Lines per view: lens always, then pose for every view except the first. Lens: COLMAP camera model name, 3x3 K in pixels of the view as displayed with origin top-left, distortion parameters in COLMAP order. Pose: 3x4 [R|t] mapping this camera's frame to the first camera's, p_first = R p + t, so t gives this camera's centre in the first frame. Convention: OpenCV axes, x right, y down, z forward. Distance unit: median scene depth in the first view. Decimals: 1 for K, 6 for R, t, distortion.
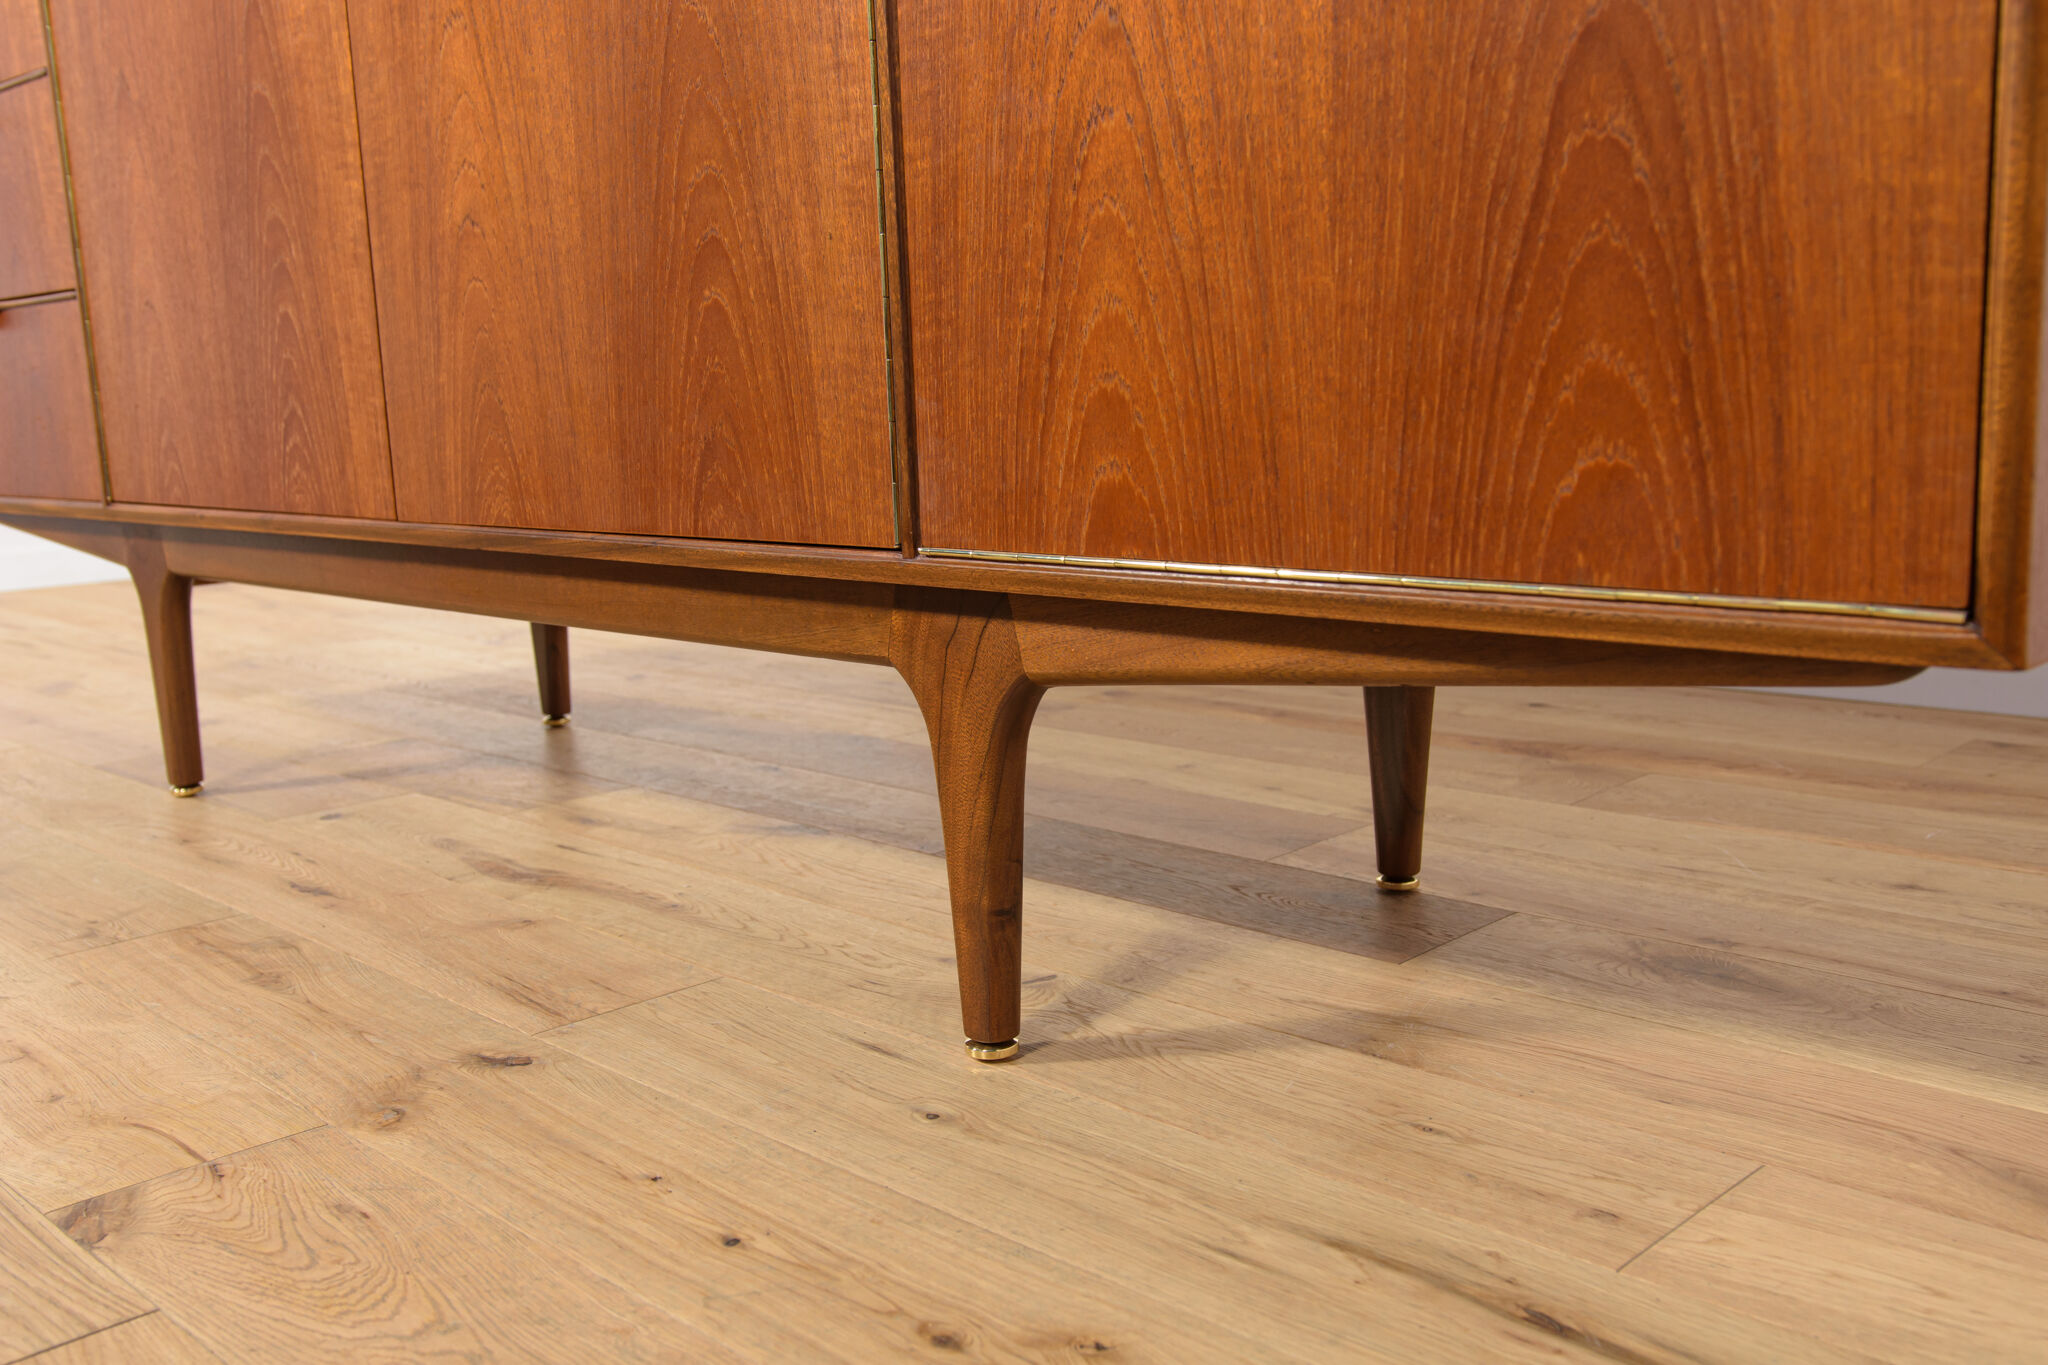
lens RADIAL K [[1902.6, 0, 1040.1], [0, 1902.6, 686.8], [0, 0, 1]] dist [-0.019484, 0.000000]
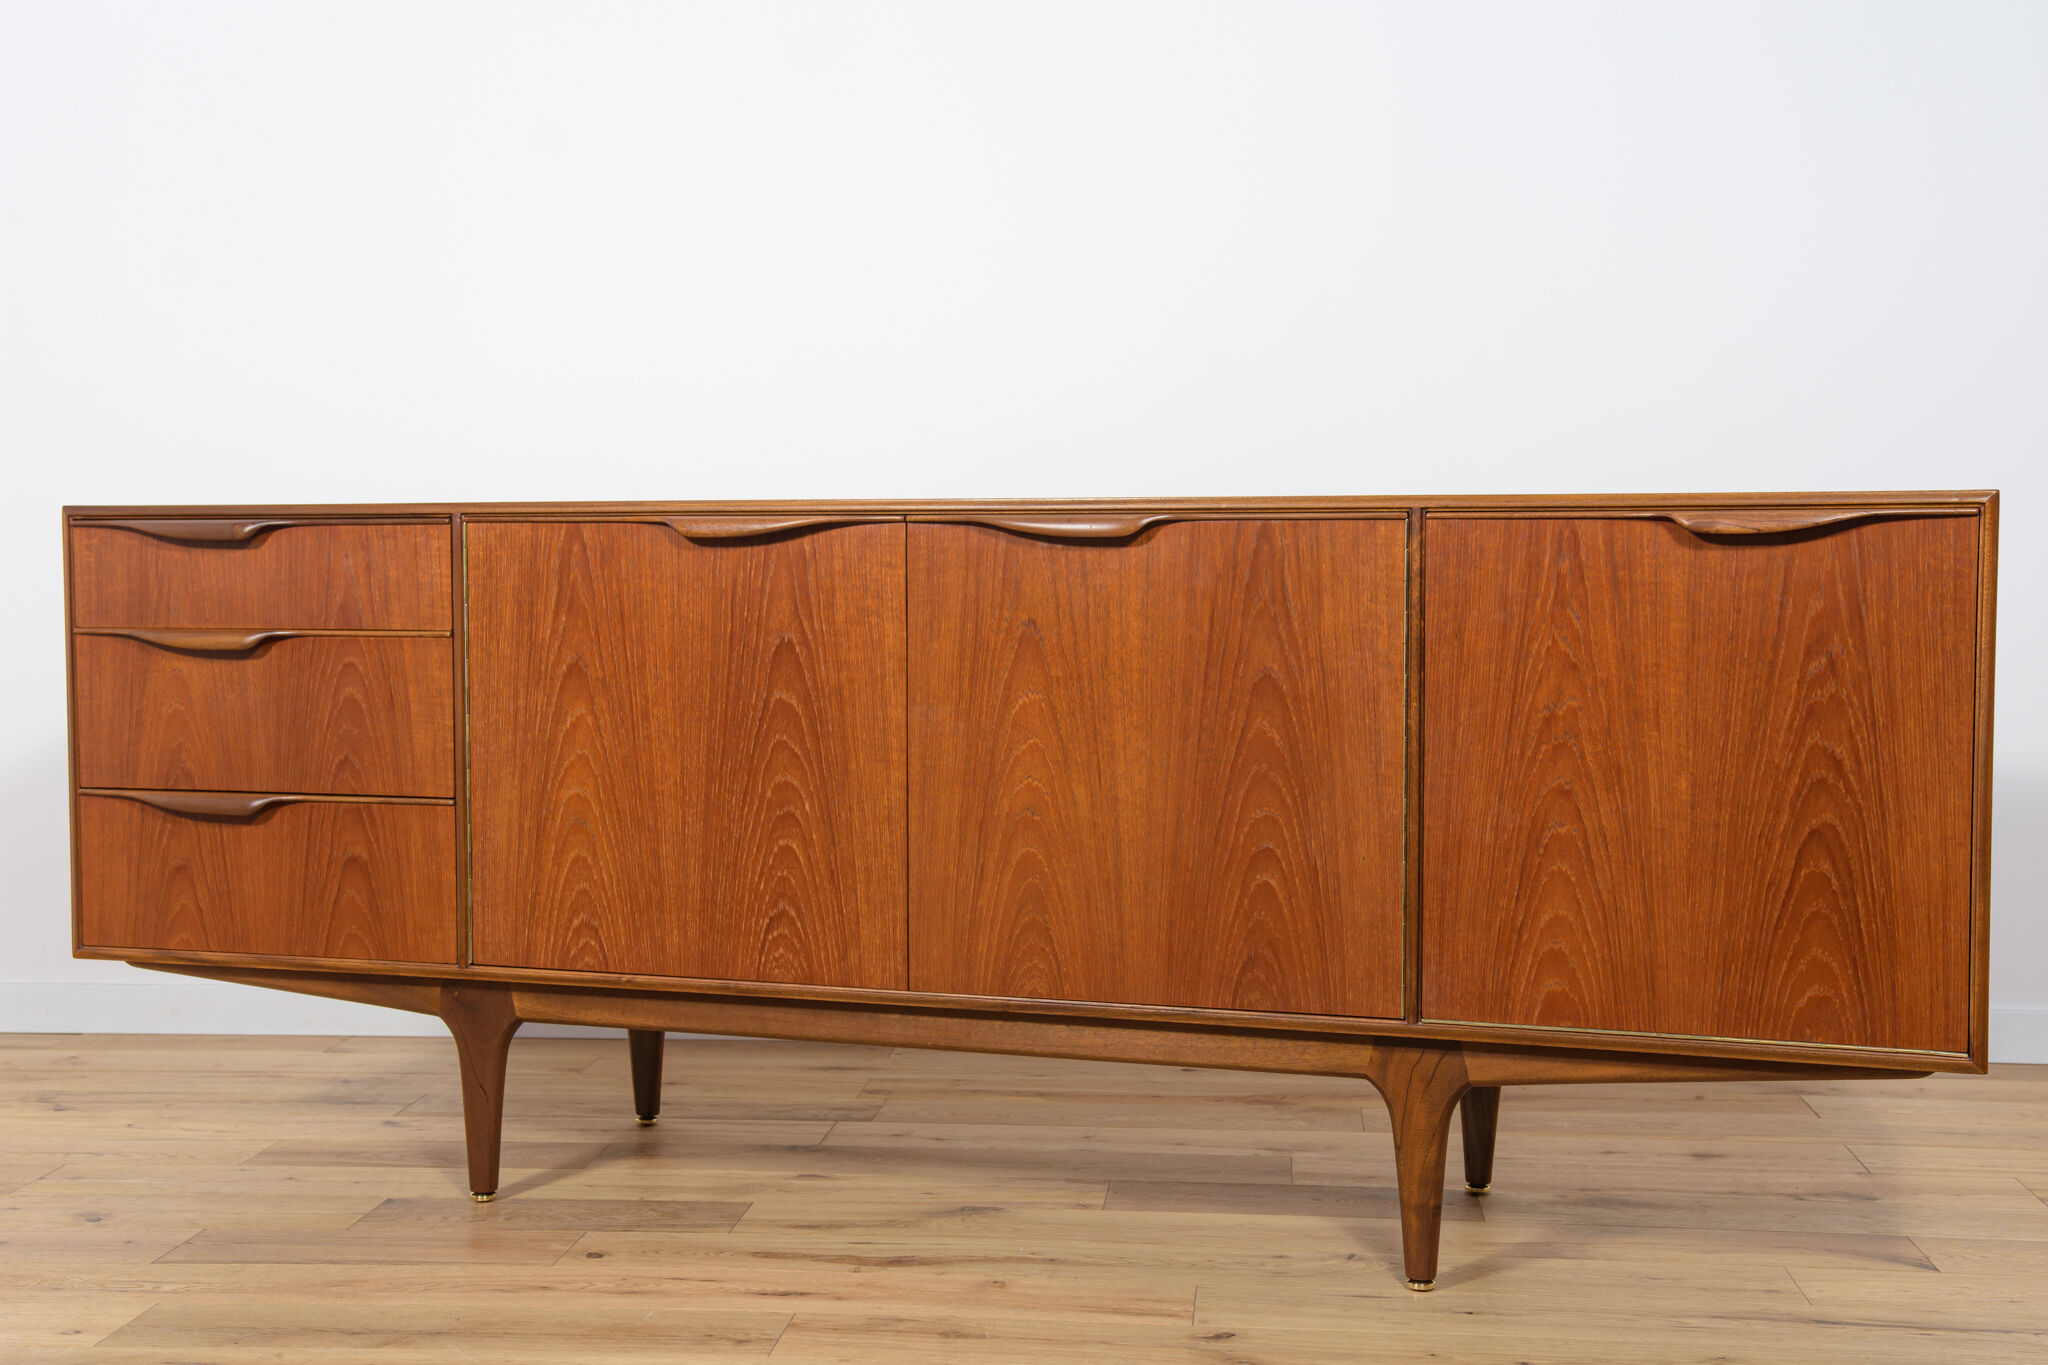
lens RADIAL K [[2558.3, 0, 1021.5], [0, 2558.3, 699.1], [0, 0, 1]] dist [0.072369, 0.000000]
pose [[0.906056, 0.010093, 0.423038, -1.476261], [0.040187, 0.993145, -0.109767, -0.119775], [-0.421245, 0.116456, 0.899439, -1.181239]]
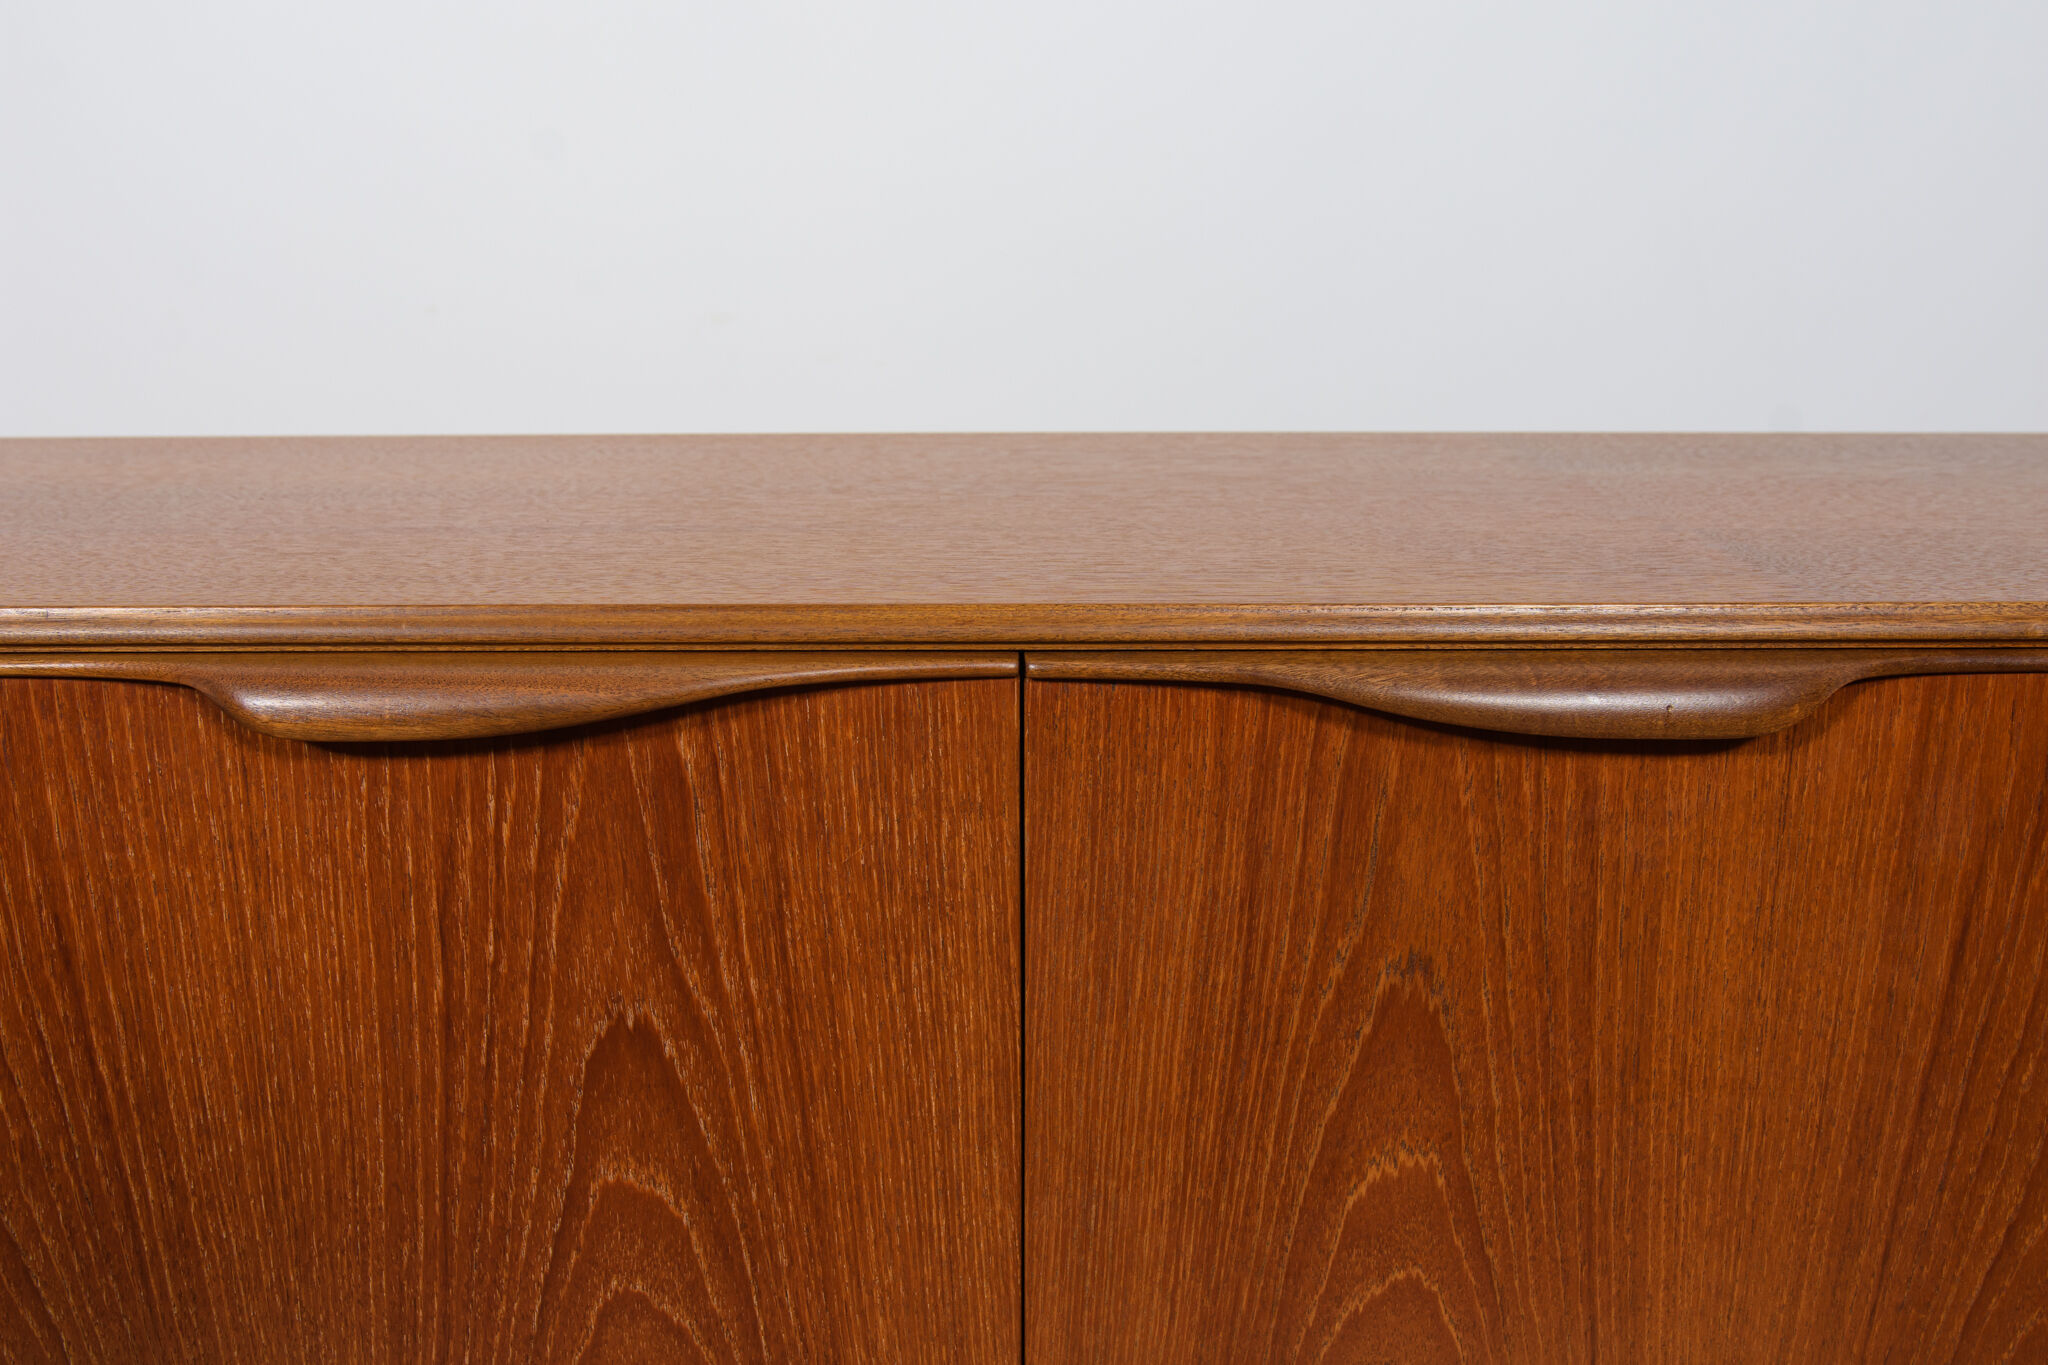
lens RADIAL K [[1902.6, 0, 1035.5], [0, 1902.6, 672.6], [0, 0, 1]] dist [-0.019484, 0.000000]
pose [[0.712469, -0.134110, 0.688769, -0.897088], [0.093769, 0.990959, 0.095954, -0.659199], [-0.695411, -0.003779, 0.718603, 0.774090]]
